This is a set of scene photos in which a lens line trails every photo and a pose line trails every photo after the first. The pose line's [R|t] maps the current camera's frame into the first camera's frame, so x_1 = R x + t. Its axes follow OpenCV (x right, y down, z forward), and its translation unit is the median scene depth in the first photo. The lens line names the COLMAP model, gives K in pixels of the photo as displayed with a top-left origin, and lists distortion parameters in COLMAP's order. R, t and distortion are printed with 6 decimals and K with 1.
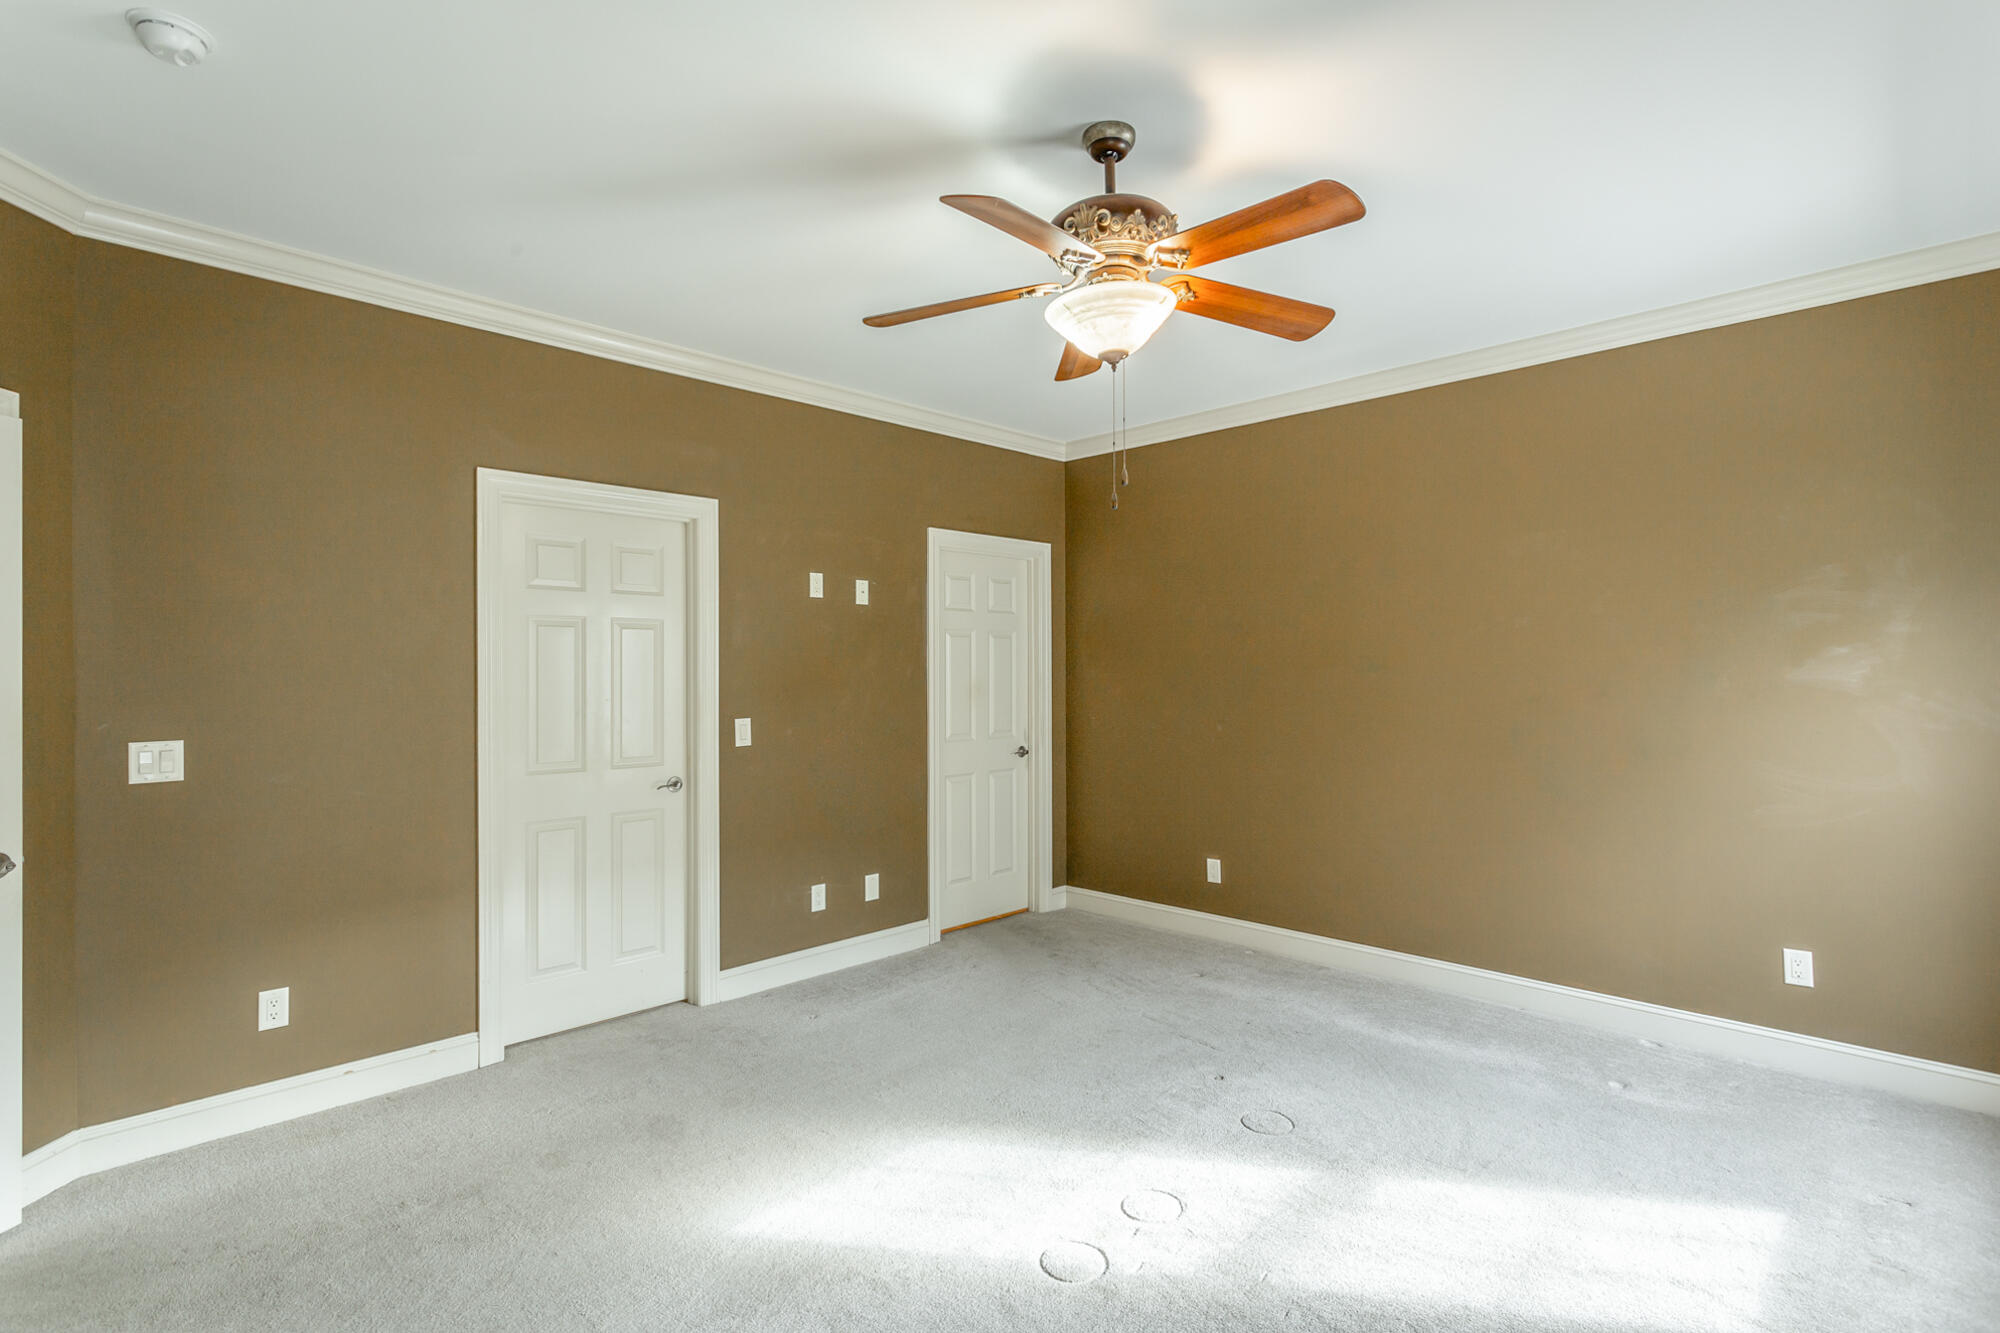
lens RADIAL K [[955.2, 0, 1006.4], [0, 955.2, 670.5], [0, 0, 1]] dist [-0.001102, 0.001639]
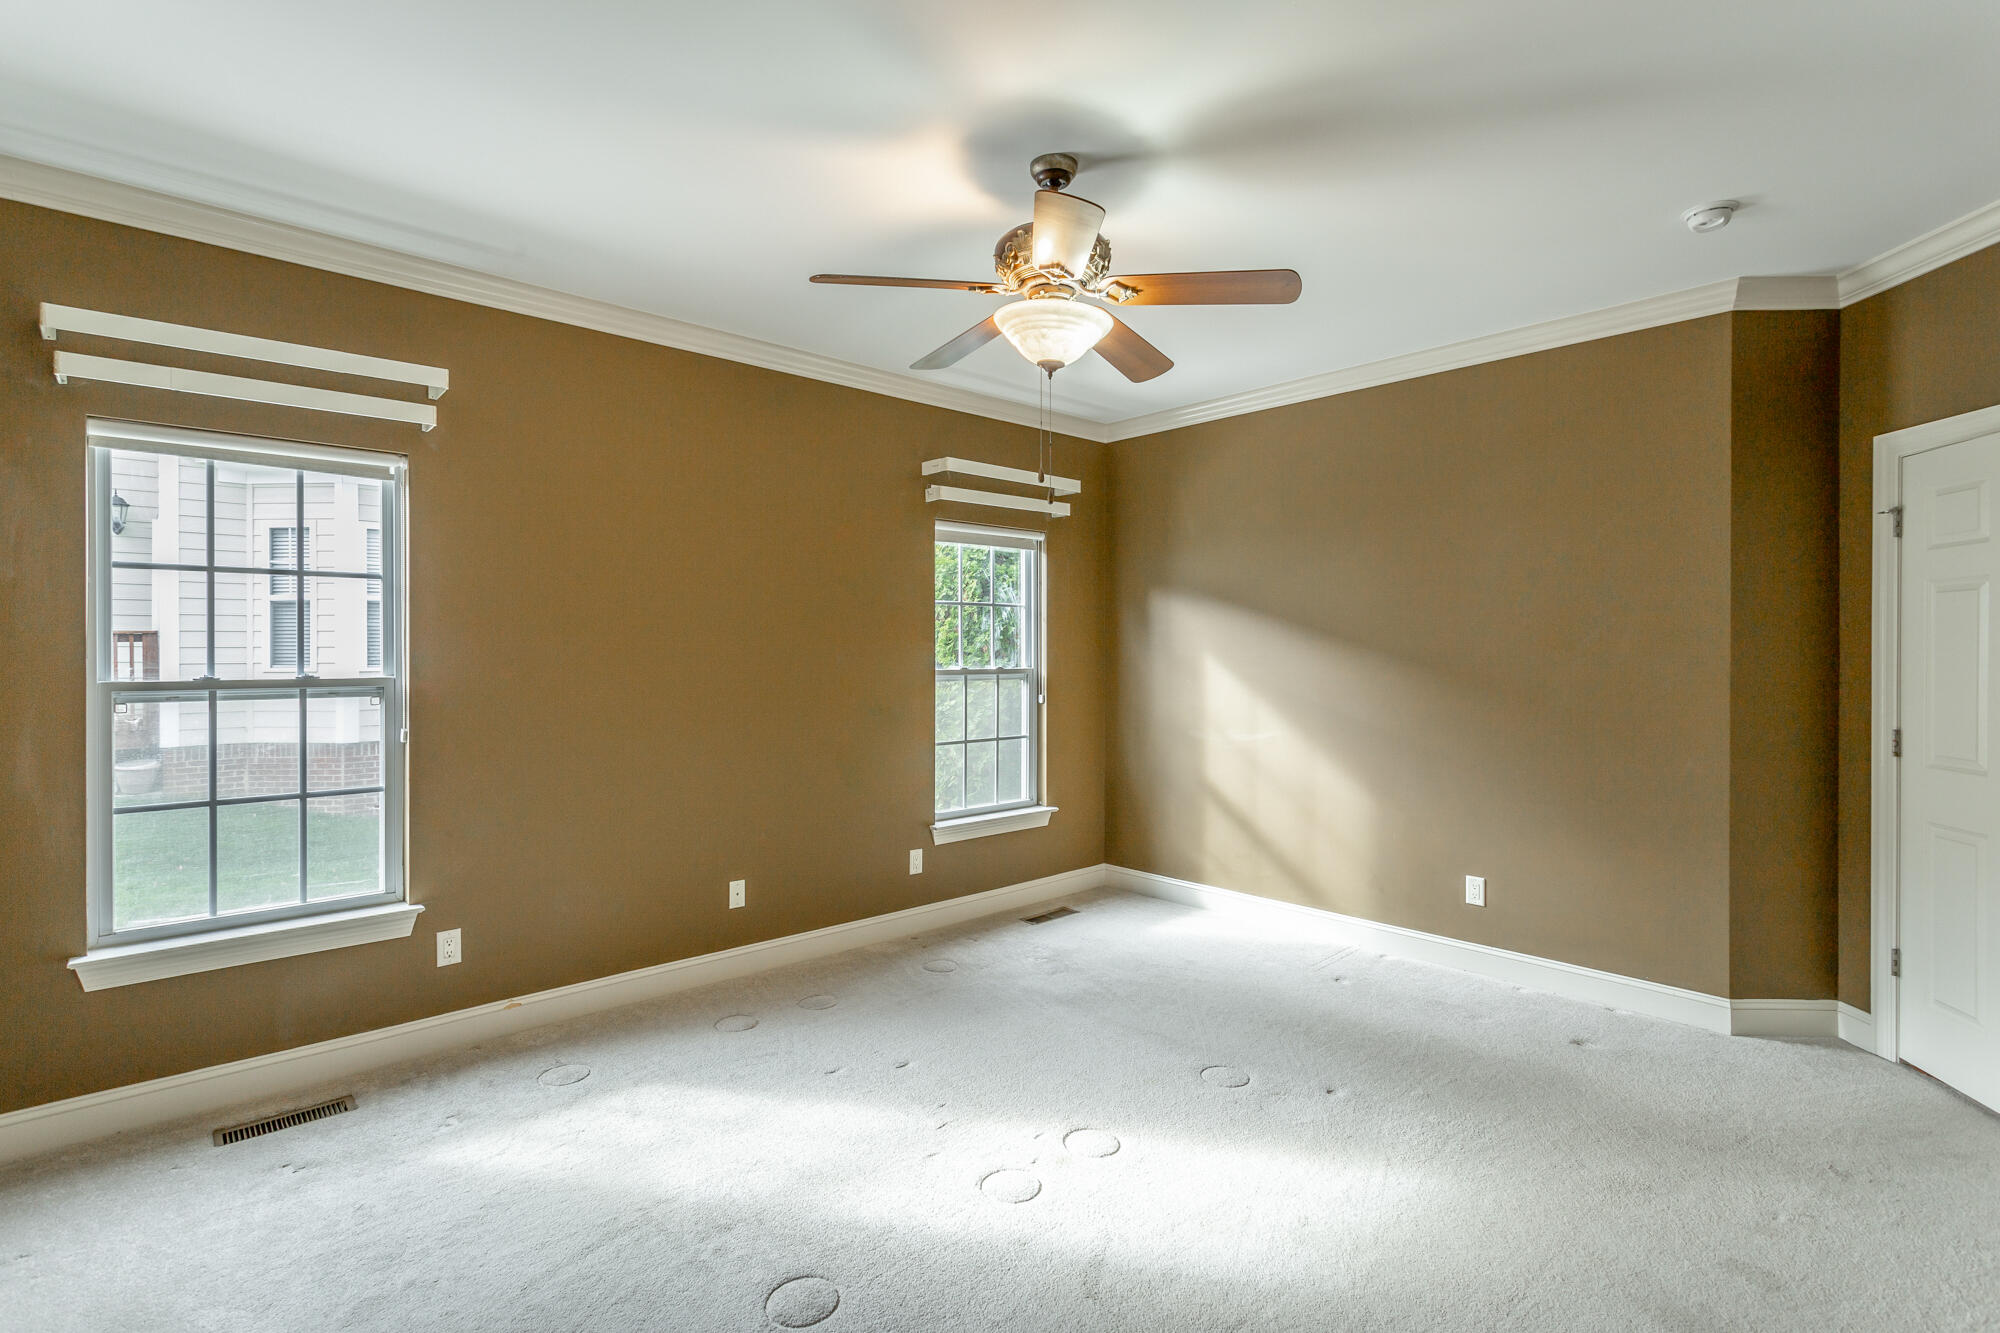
lens RADIAL K [[955.2, 0, 997.0], [0, 955.2, 652.6], [0, 0, 1]] dist [-0.001102, 0.001639]
pose [[-0.998391, 0.003115, 0.056622, 0.070586], [0.003432, 0.999979, 0.005507, -0.002193], [-0.056604, 0.005692, -0.998380, 1.267994]]
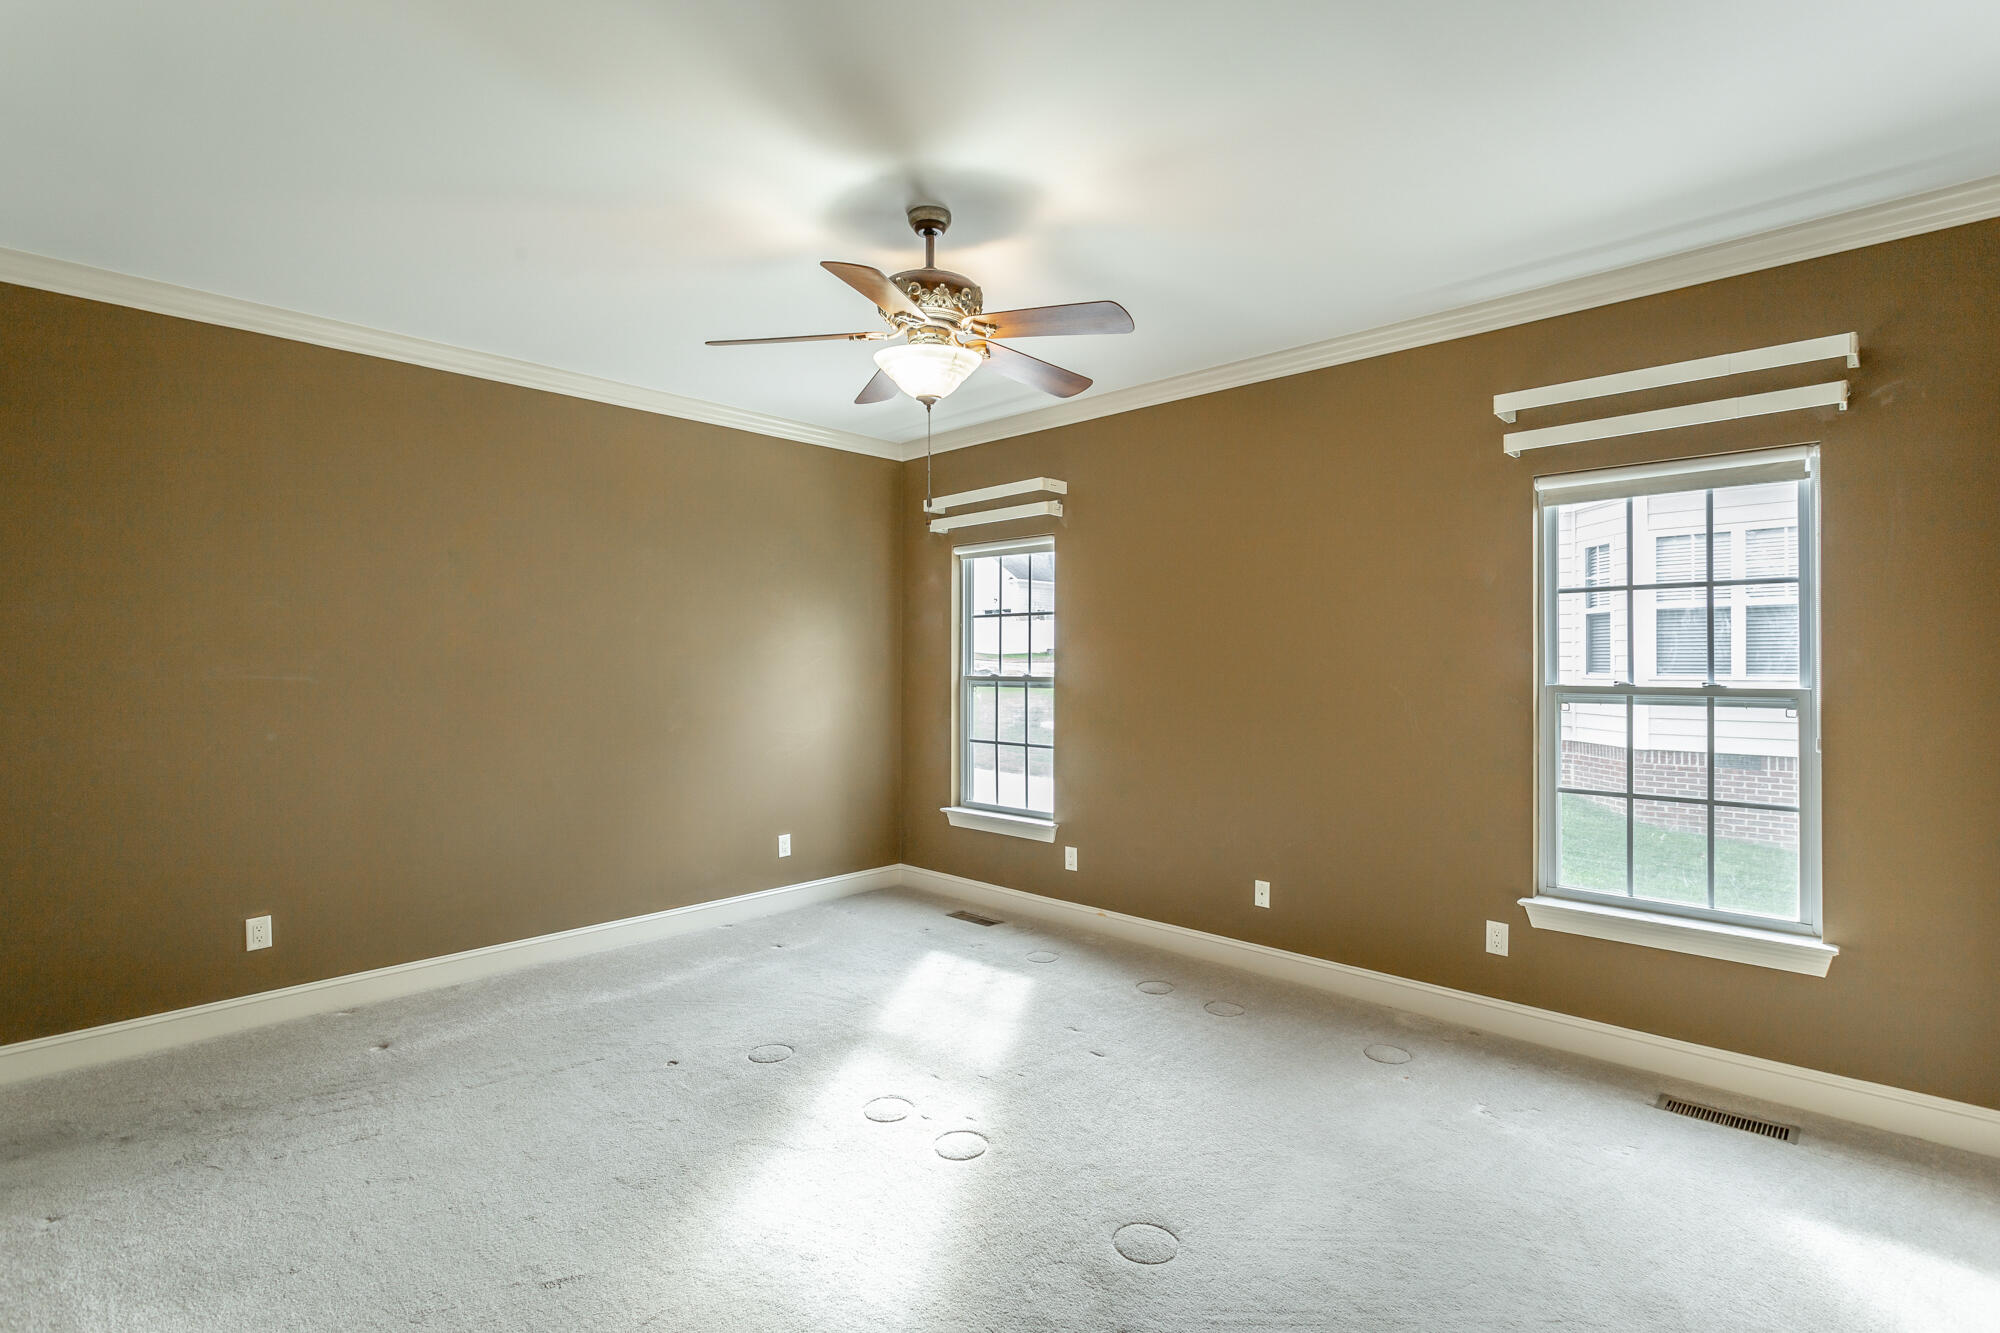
lens RADIAL K [[930.1, 0, 1004.3], [0, 930.1, 664.7], [0, 0, 1]] dist [-0.019245, 0.001213]
pose [[-0.015995, -0.001063, 0.999872, -0.633509], [0.004681, 0.999988, 0.001138, 0.003940], [-0.999861, 0.004699, -0.015989, 0.549748]]
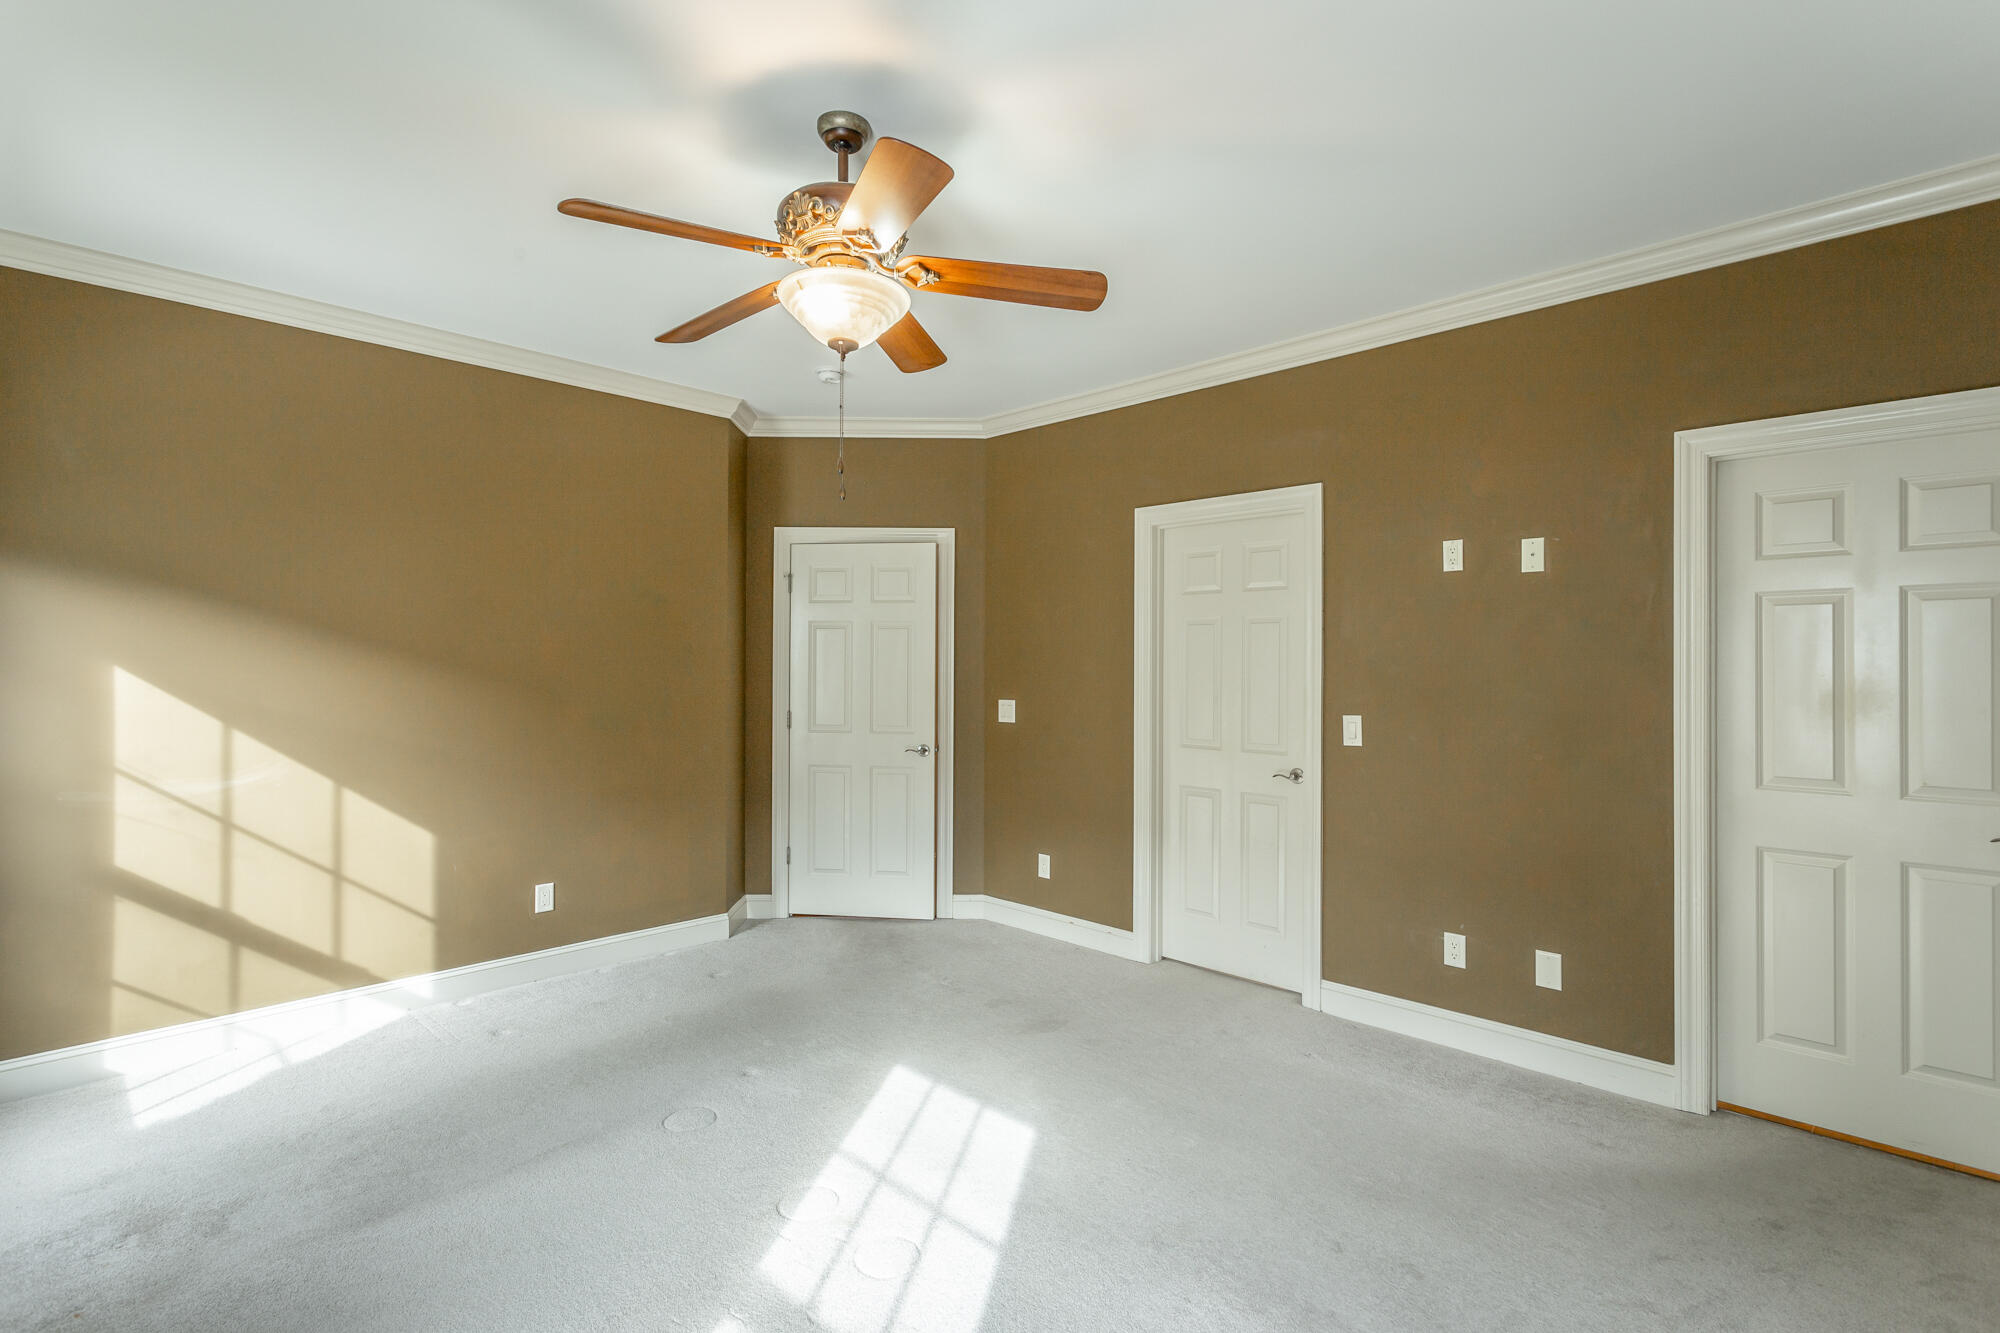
lens RADIAL K [[955.2, 0, 998.8], [0, 955.2, 664.4], [0, 0, 1]] dist [-0.001102, 0.001639]
pose [[-0.003373, 0.004768, -0.999983, 0.669411], [-0.003873, 0.999981, 0.004781, -0.001513], [0.999987, 0.003889, -0.003355, 0.702938]]
